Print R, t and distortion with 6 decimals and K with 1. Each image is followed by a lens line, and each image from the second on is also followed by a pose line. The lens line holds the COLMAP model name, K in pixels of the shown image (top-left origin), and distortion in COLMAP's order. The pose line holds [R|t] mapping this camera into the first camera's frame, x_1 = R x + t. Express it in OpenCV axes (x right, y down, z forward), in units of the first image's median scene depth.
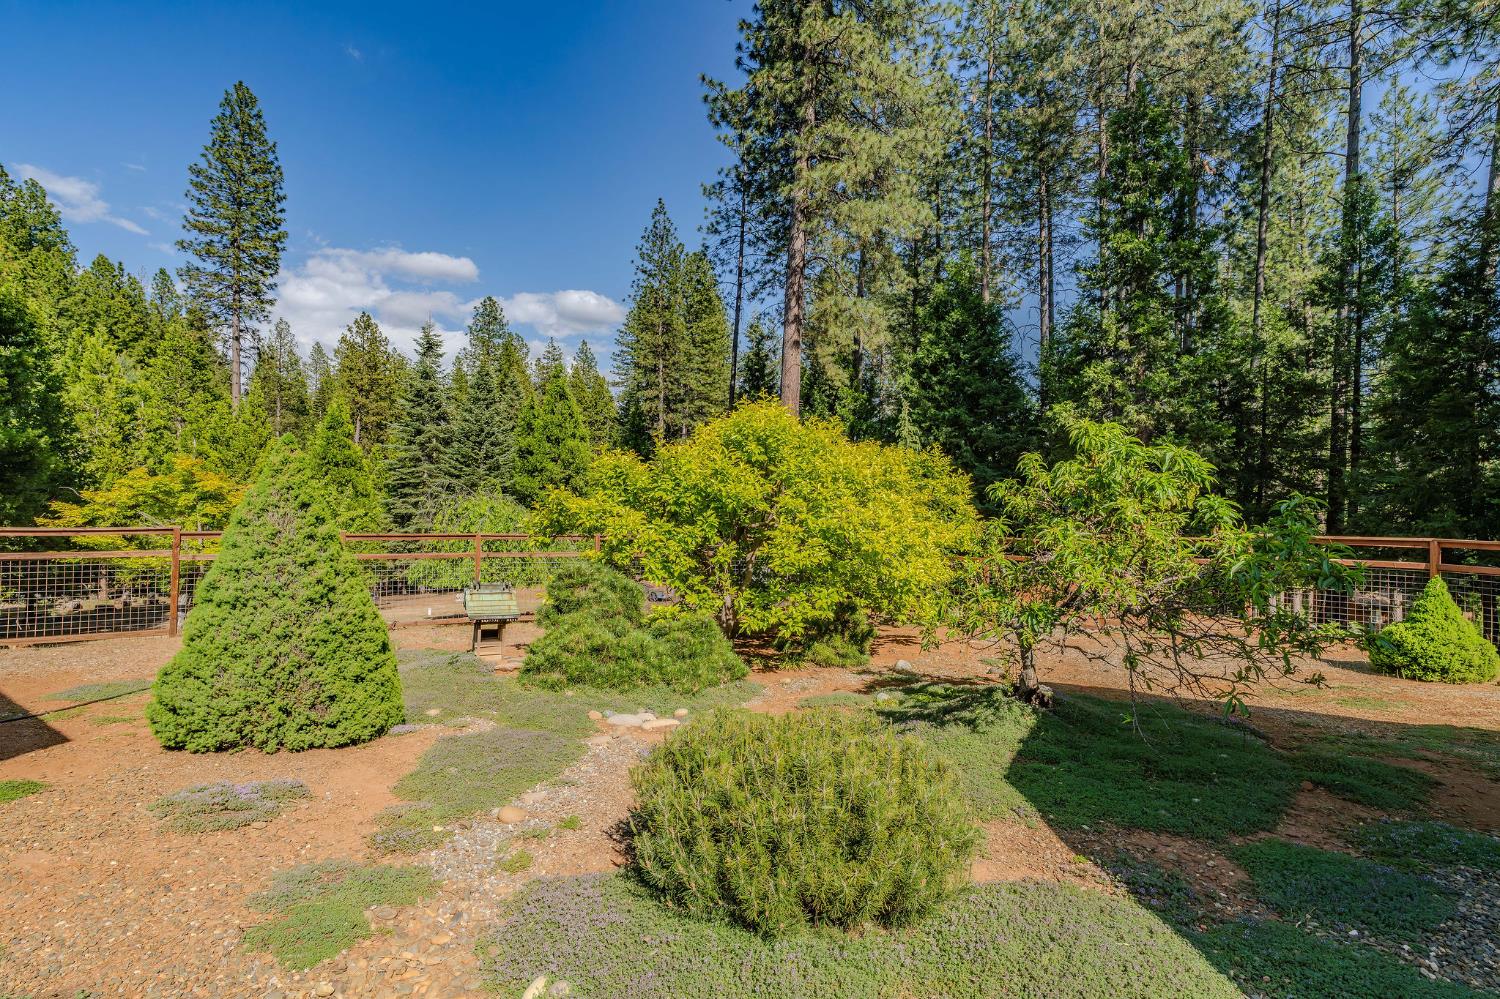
lens RADIAL K [[672.6, 0, 752.6], [0, 672.6, 494.0], [0, 0, 1]] dist [-0.003578, 0.000677]
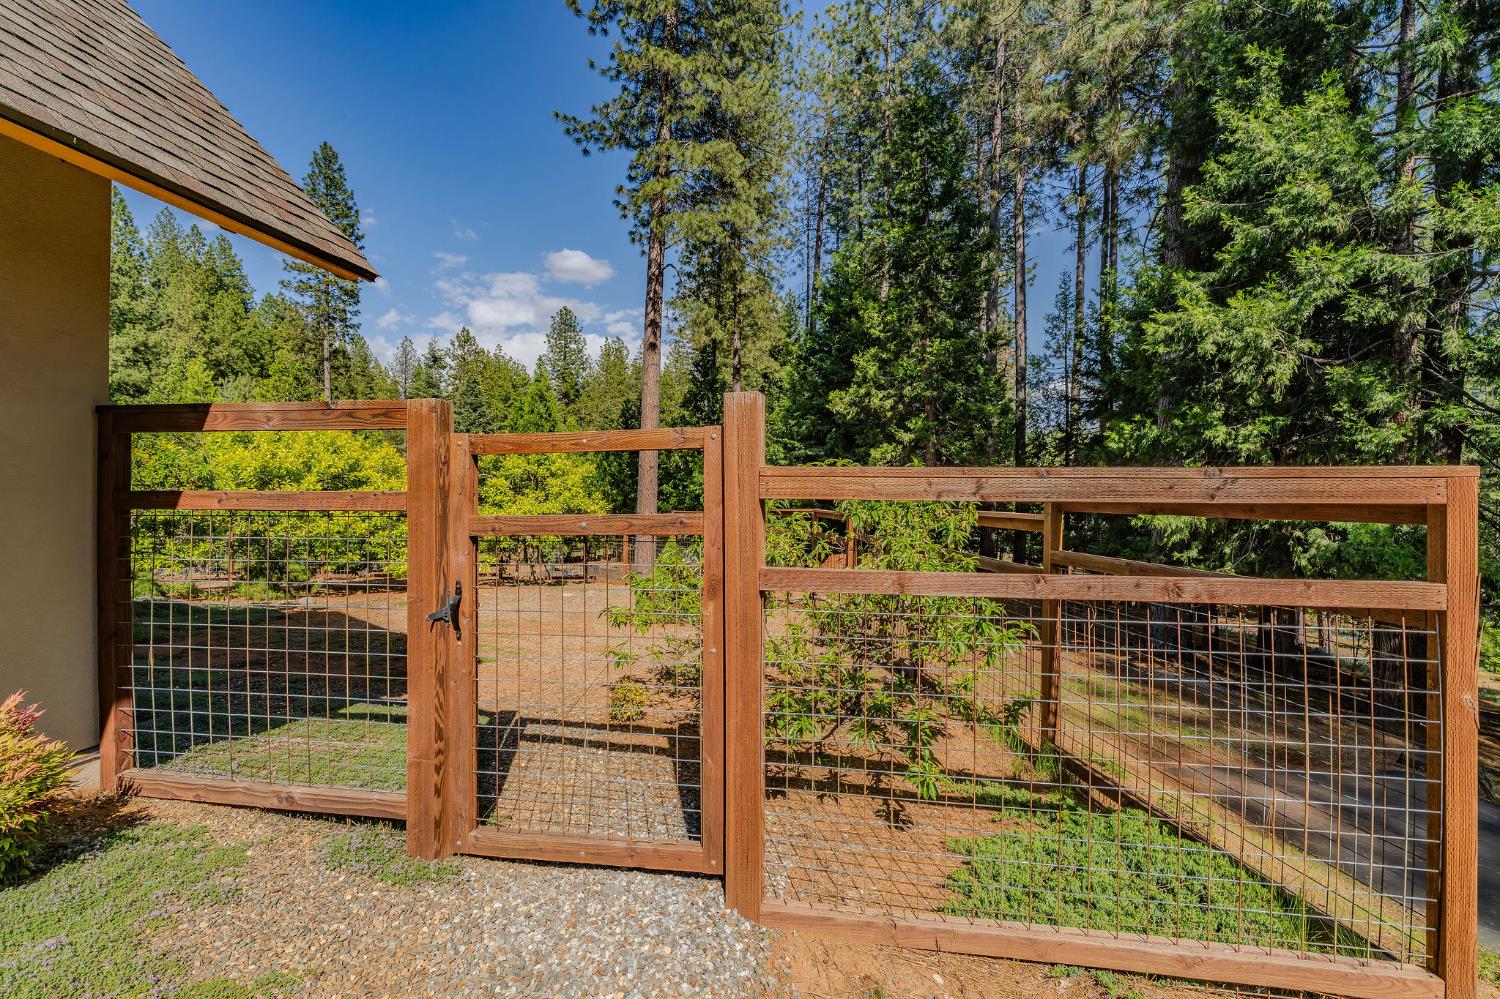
lens RADIAL K [[672.6, 0, 752.6], [0, 672.6, 494.0], [0, 0, 1]] dist [-0.003578, 0.000677]
pose [[0.979238, -0.010953, -0.202416, 0.410675], [0.014036, 0.999806, 0.013803, 0.005956], [0.202225, -0.016358, 0.979202, -0.043223]]
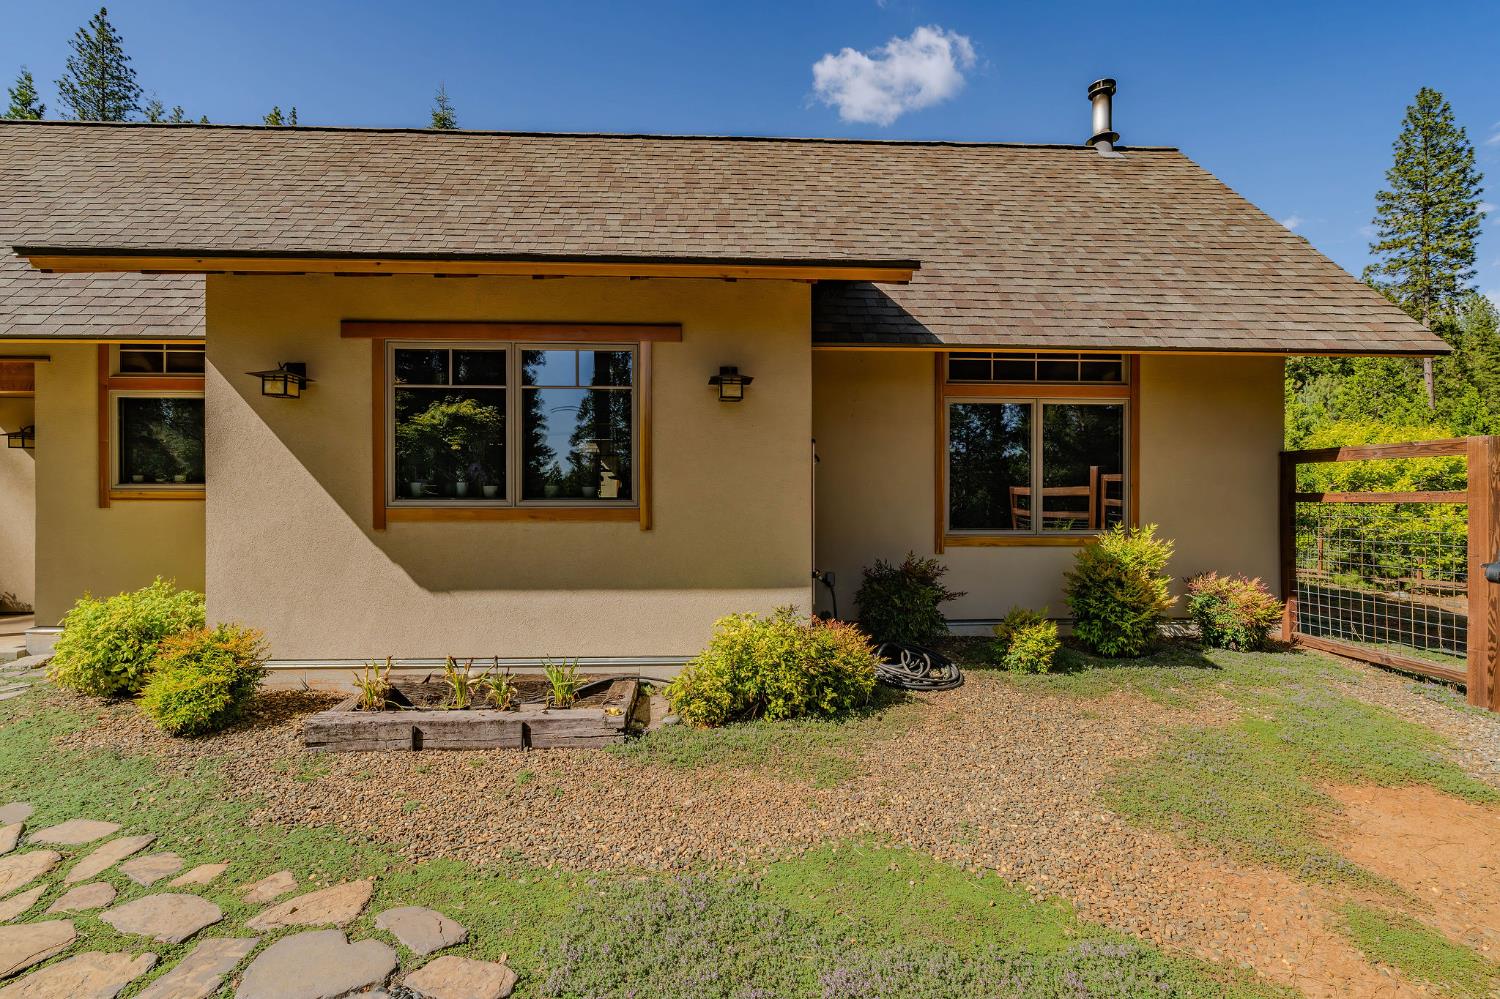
lens RADIAL K [[681.8, 0, 731.1], [0, 681.8, 505.3], [0, 0, 1]] dist [-0.004244, 0.000174]
pose [[0.002614, -0.006363, -0.999976, 0.508521], [0.022861, 0.999719, -0.006302, 0.006765], [0.999735, -0.022844, 0.002759, -0.139688]]
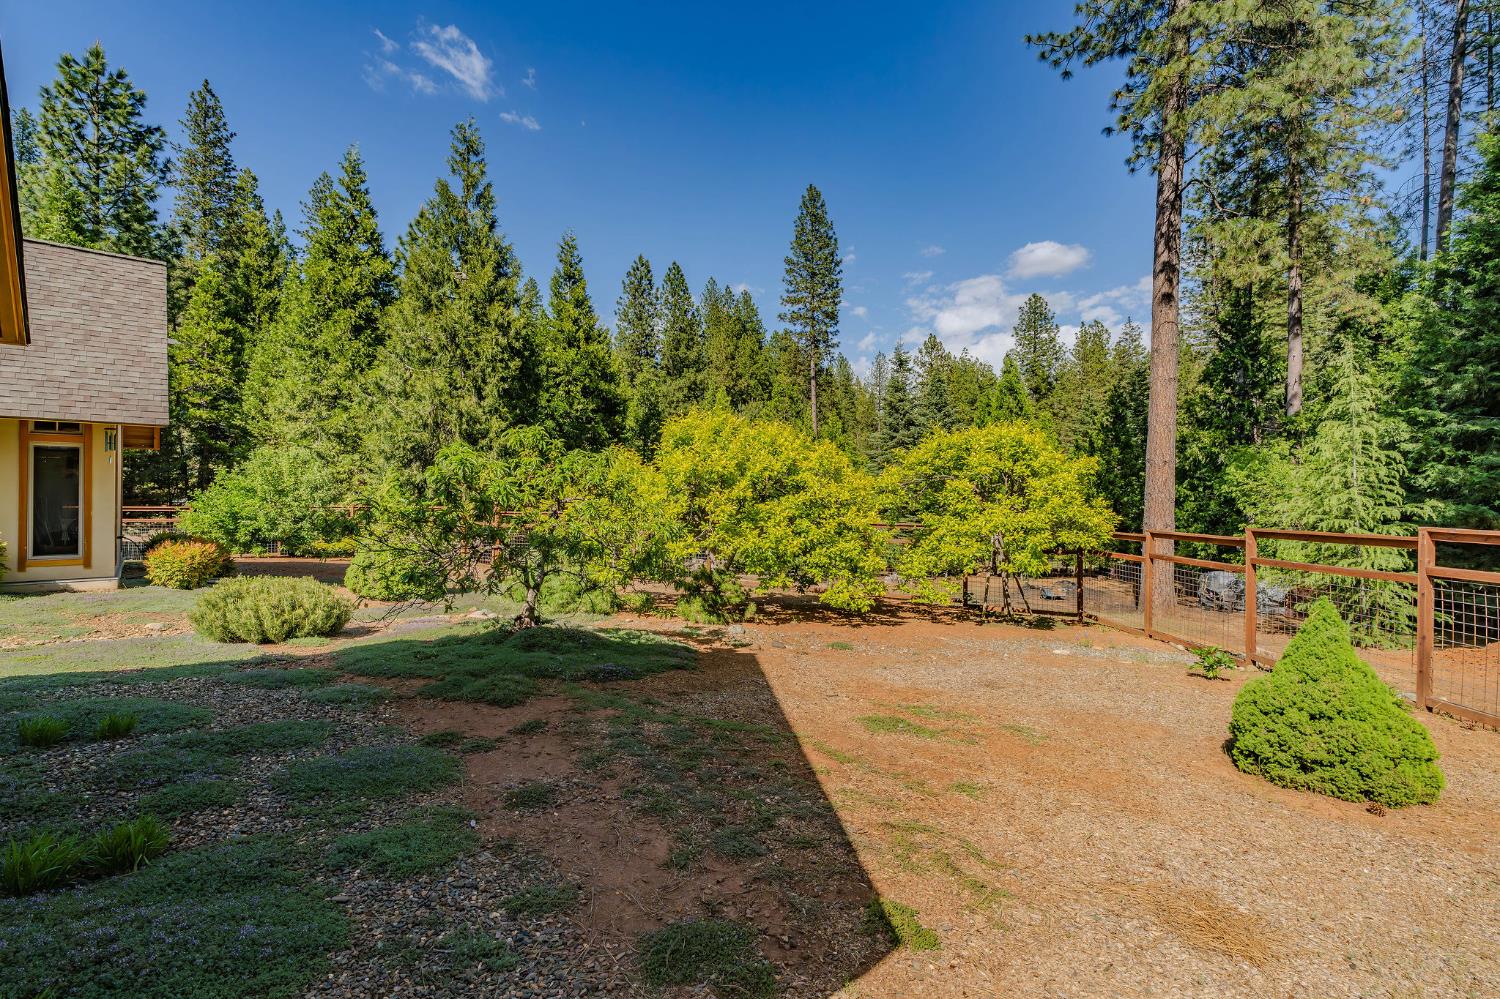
lens RADIAL K [[672.6, 0, 752.6], [0, 672.6, 494.0], [0, 0, 1]] dist [-0.003578, 0.000677]
pose [[0.642671, -0.019431, -0.765896, 0.332826], [0.024614, 0.999686, -0.004708, 0.005376], [0.765747, -0.015826, 0.642947, 0.085256]]
